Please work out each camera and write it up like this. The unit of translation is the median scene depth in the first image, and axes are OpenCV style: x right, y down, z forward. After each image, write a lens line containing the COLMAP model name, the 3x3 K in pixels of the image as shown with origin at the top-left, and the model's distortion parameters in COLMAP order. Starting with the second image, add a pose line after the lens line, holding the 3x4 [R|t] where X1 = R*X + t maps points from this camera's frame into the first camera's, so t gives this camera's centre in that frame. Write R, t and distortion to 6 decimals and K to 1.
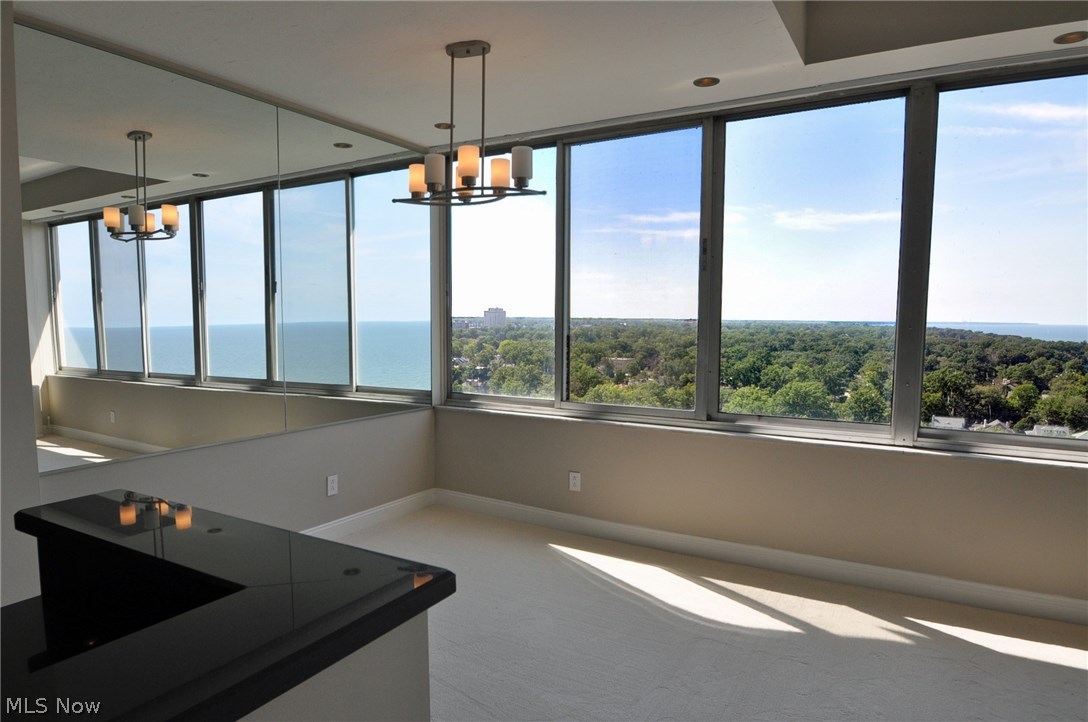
lens RADIAL K [[654.8, 0, 546.5], [0, 654.8, 378.3], [0, 0, 1]] dist [0.002475, -0.024796]
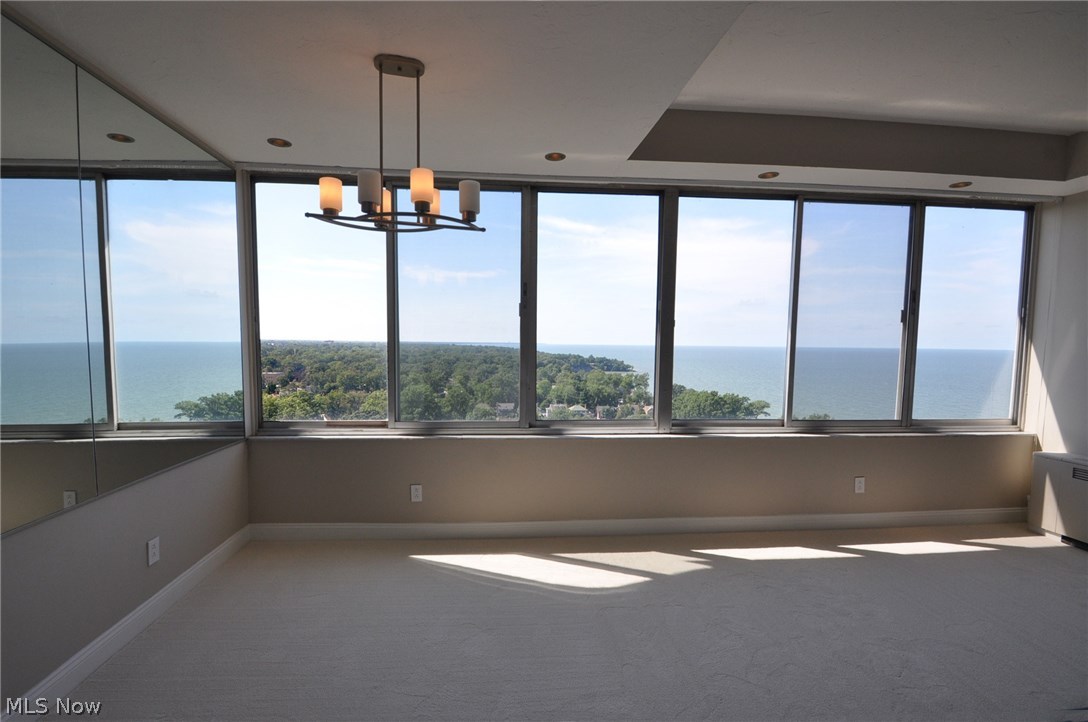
lens RADIAL K [[485.6, 0, 522.2], [0, 485.6, 380.8], [0, 0, 1]] dist [0.002030, 0.000191]
pose [[0.822787, -0.042900, 0.566728, -0.227116], [0.046509, 0.998885, 0.008090, -0.025993], [-0.566443, 0.019701, 0.823865, 0.186459]]
